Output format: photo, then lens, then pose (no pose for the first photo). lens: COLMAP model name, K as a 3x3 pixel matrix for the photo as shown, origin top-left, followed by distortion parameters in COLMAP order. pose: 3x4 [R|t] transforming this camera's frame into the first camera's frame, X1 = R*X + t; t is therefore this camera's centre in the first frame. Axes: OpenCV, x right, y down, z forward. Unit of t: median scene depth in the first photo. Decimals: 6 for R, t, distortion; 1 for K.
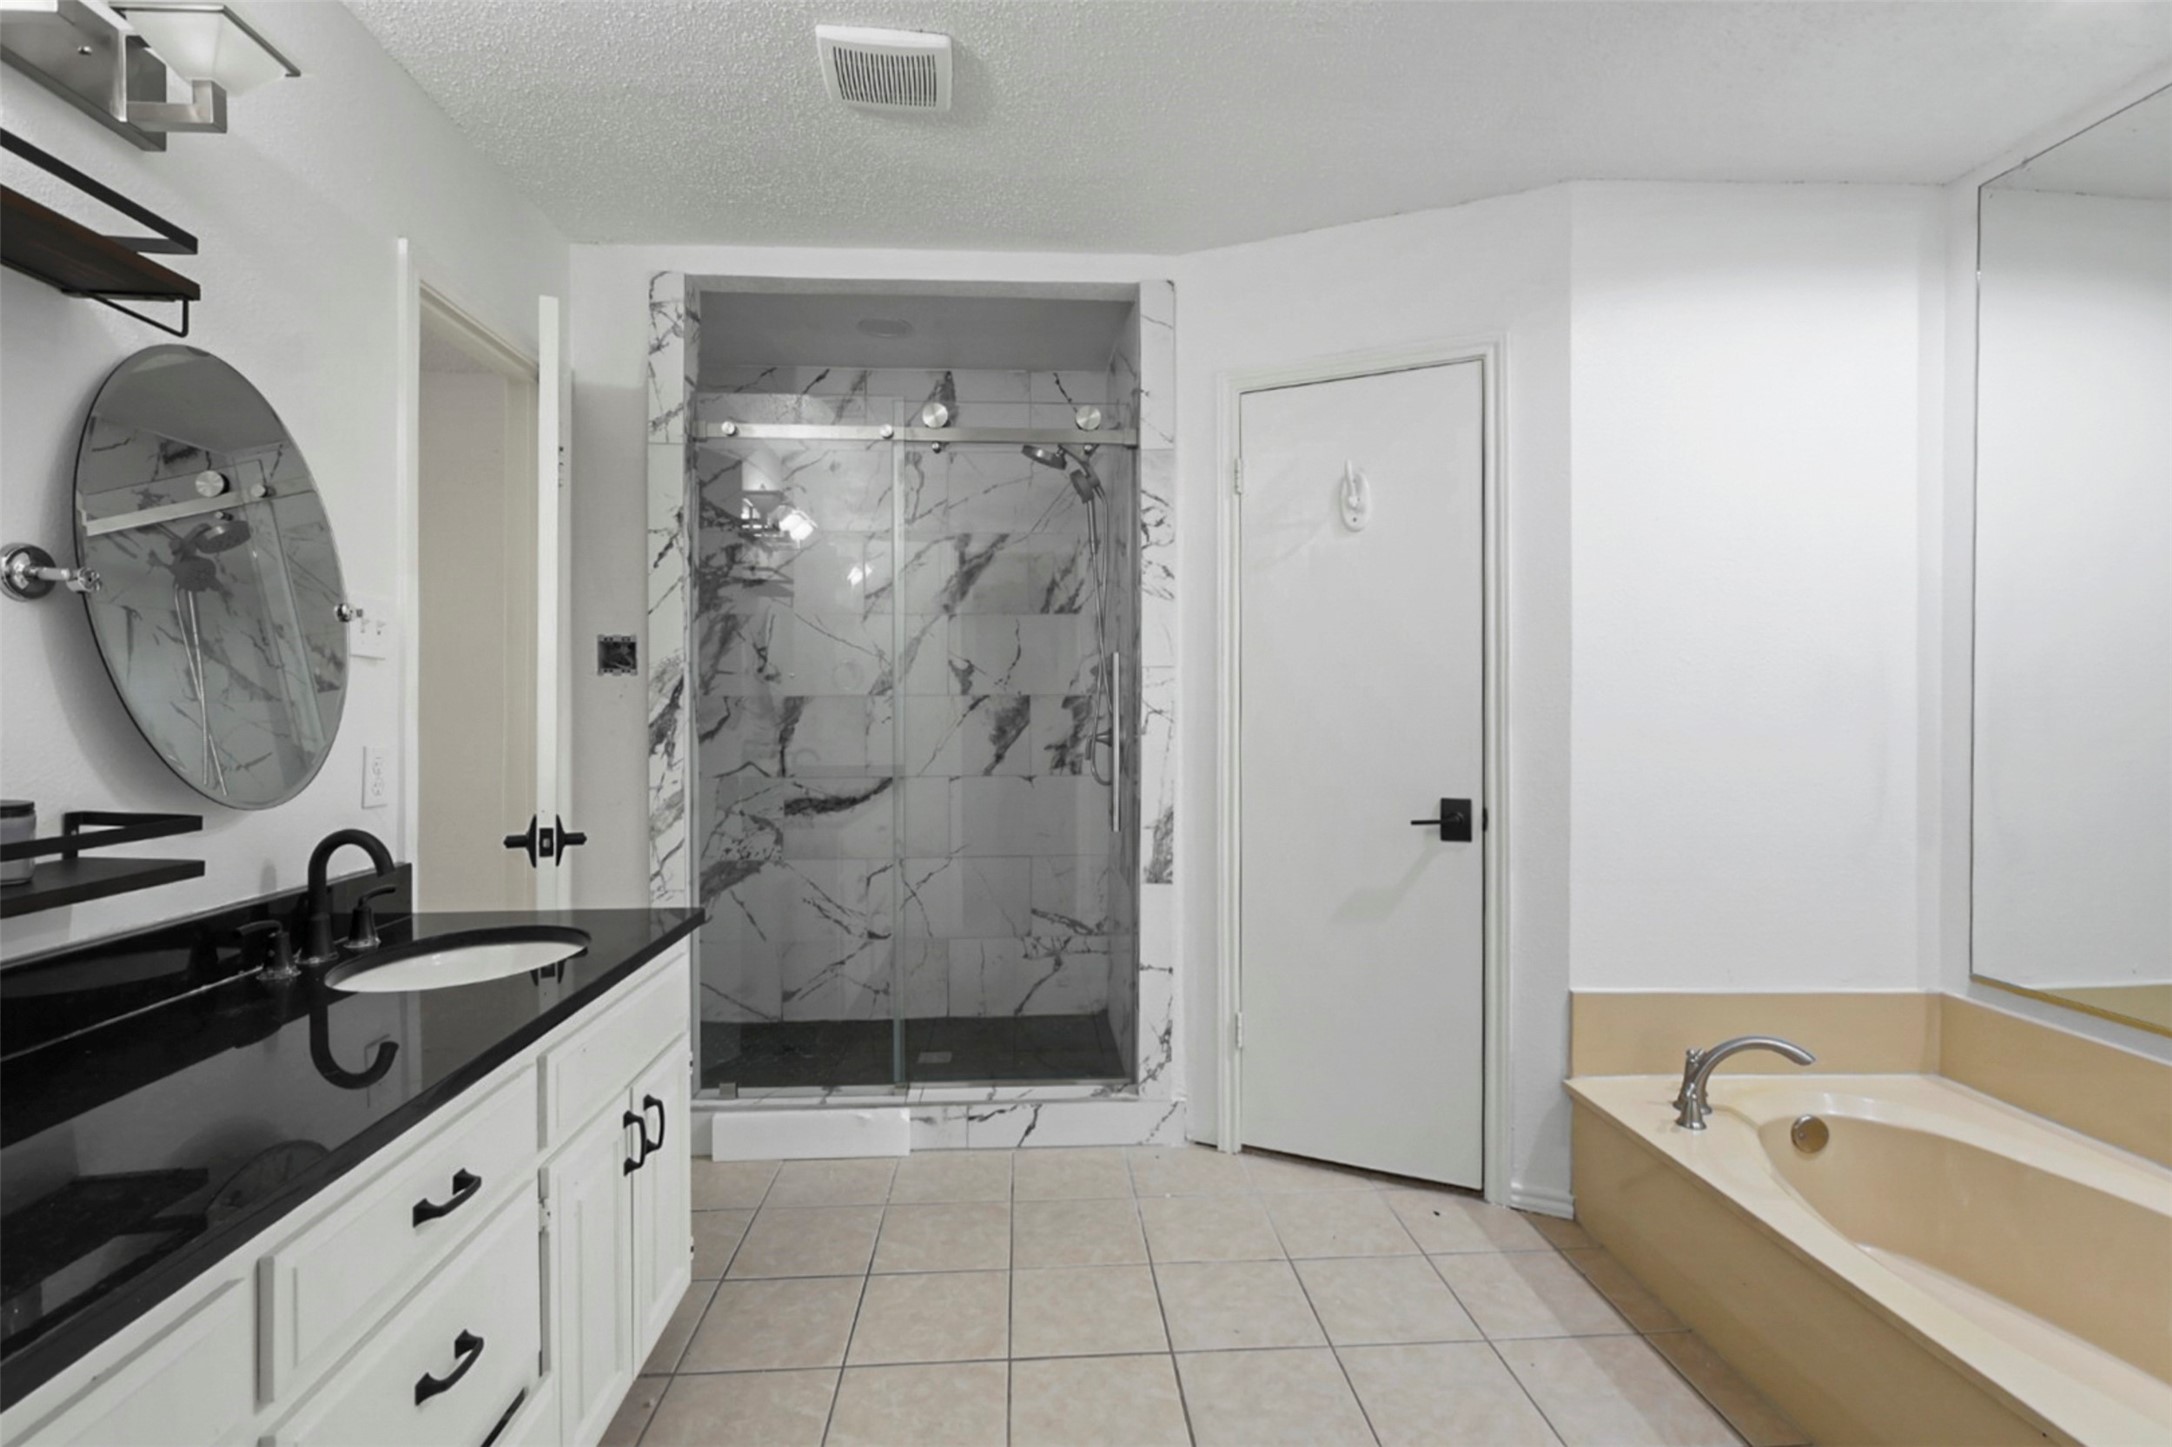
lens RADIAL K [[1033.7, 0, 1090.7], [0, 1033.7, 719.3], [0, 0, 1]] dist [-0.001599, 0.004263]
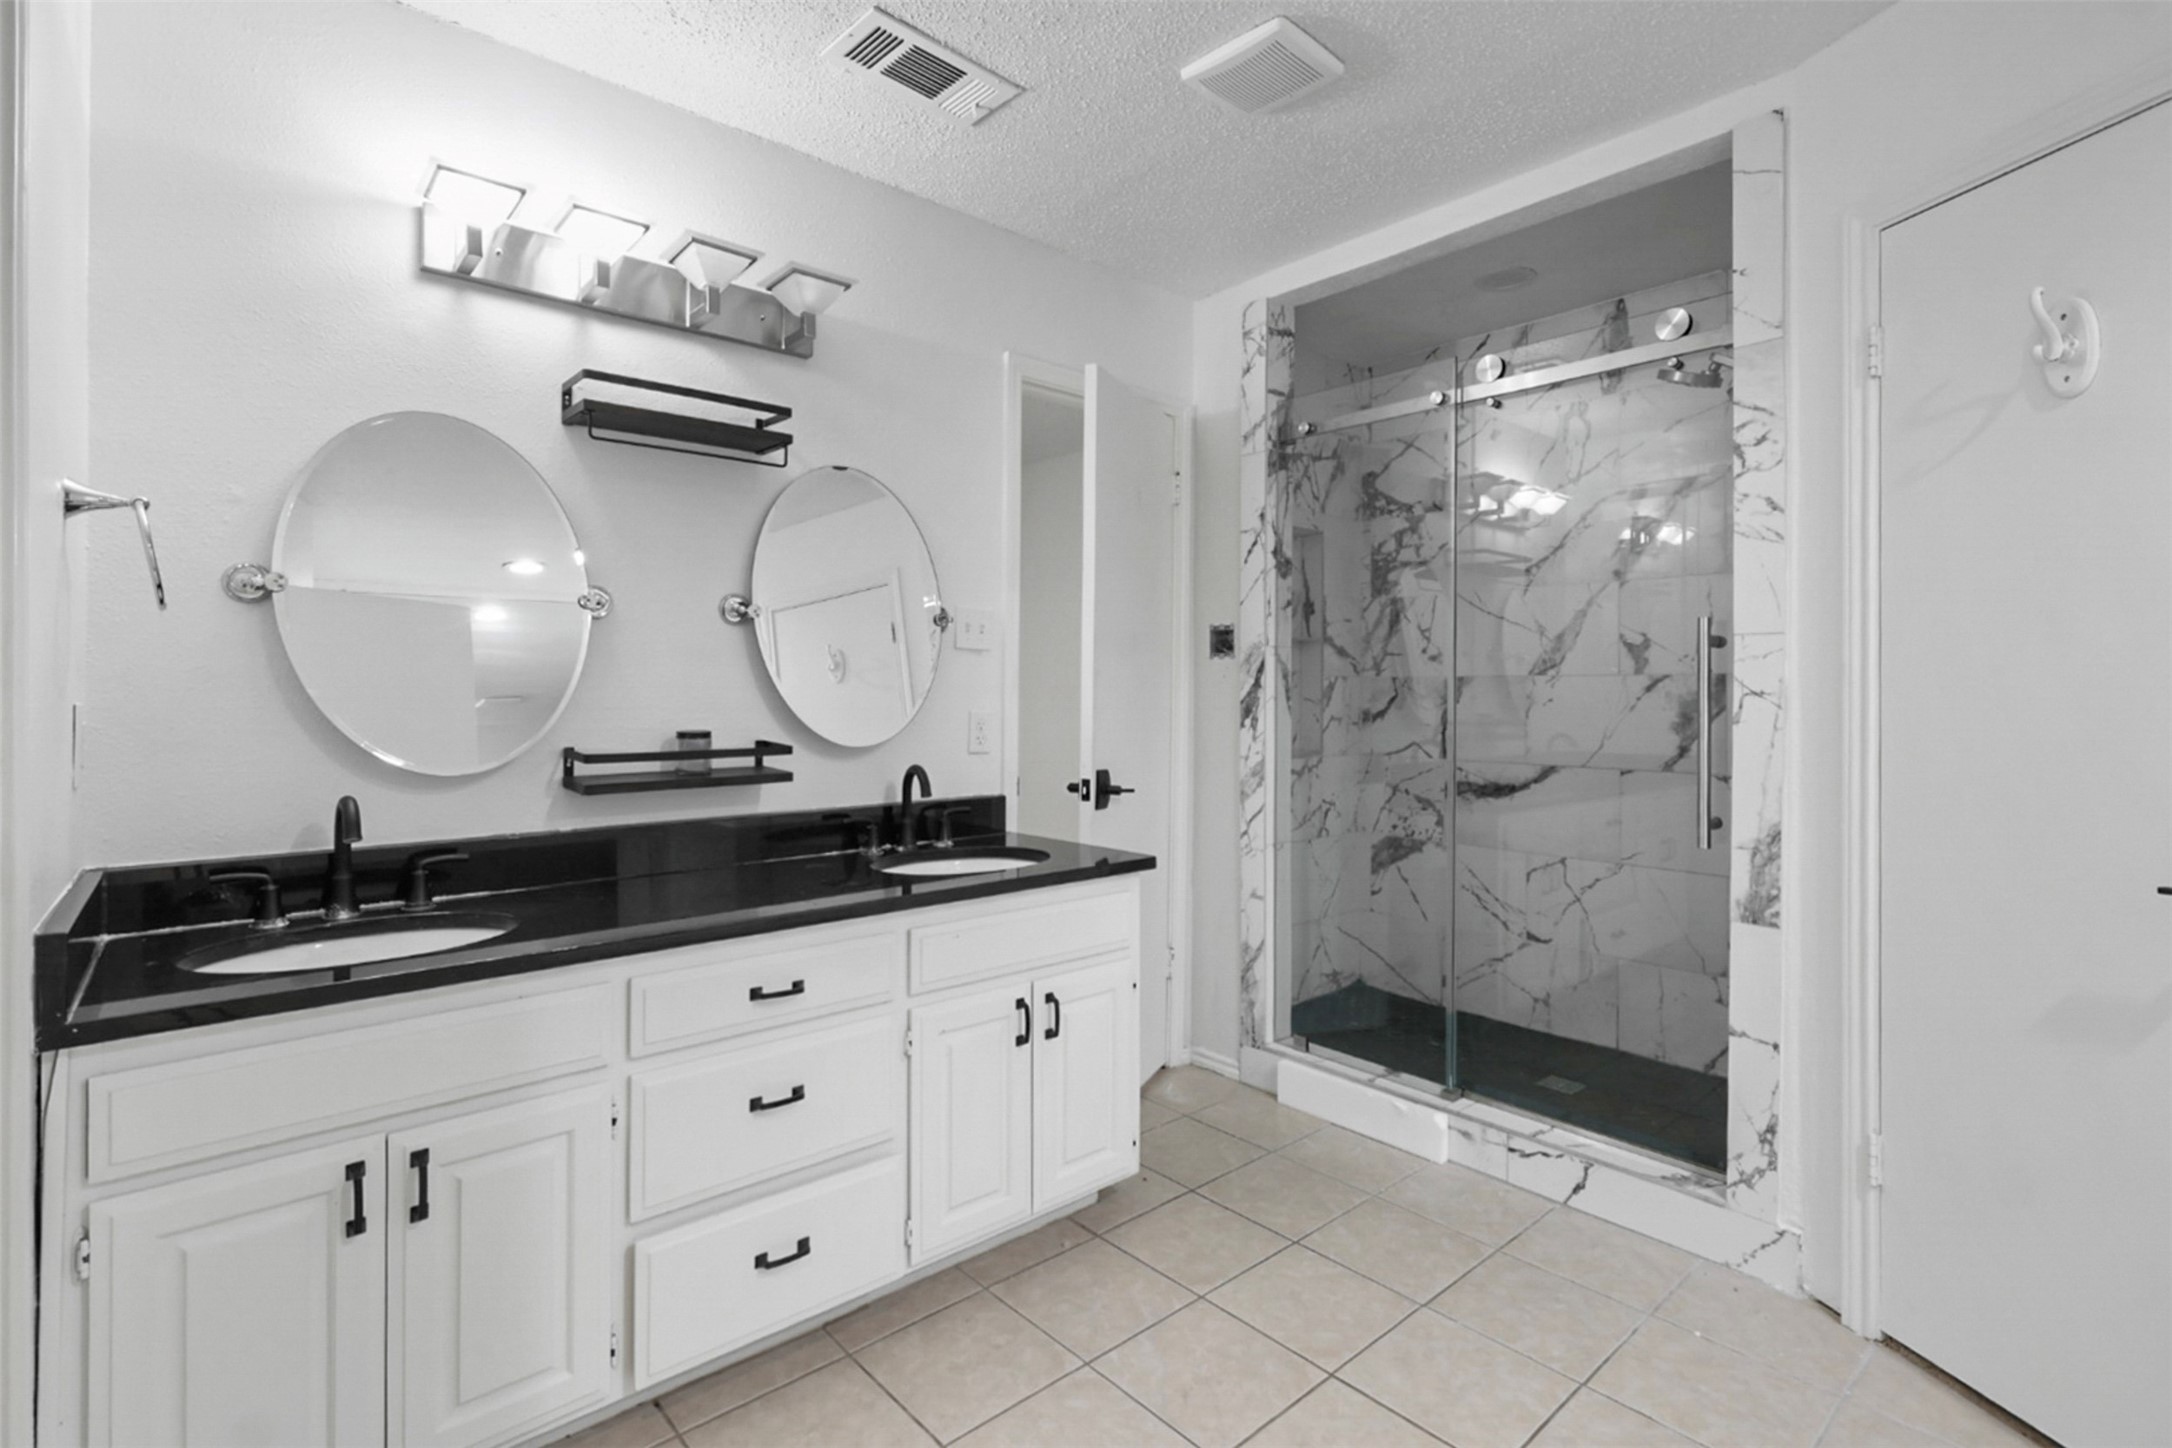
lens RADIAL K [[1033.7, 0, 1081.2], [0, 1033.7, 693.3], [0, 0, 1]] dist [-0.001599, 0.004263]
pose [[0.607996, 0.007605, -0.793904, 0.361577], [-0.015552, 0.999876, -0.002332, 0.001577], [0.793788, 0.013765, 0.608039, 0.160824]]
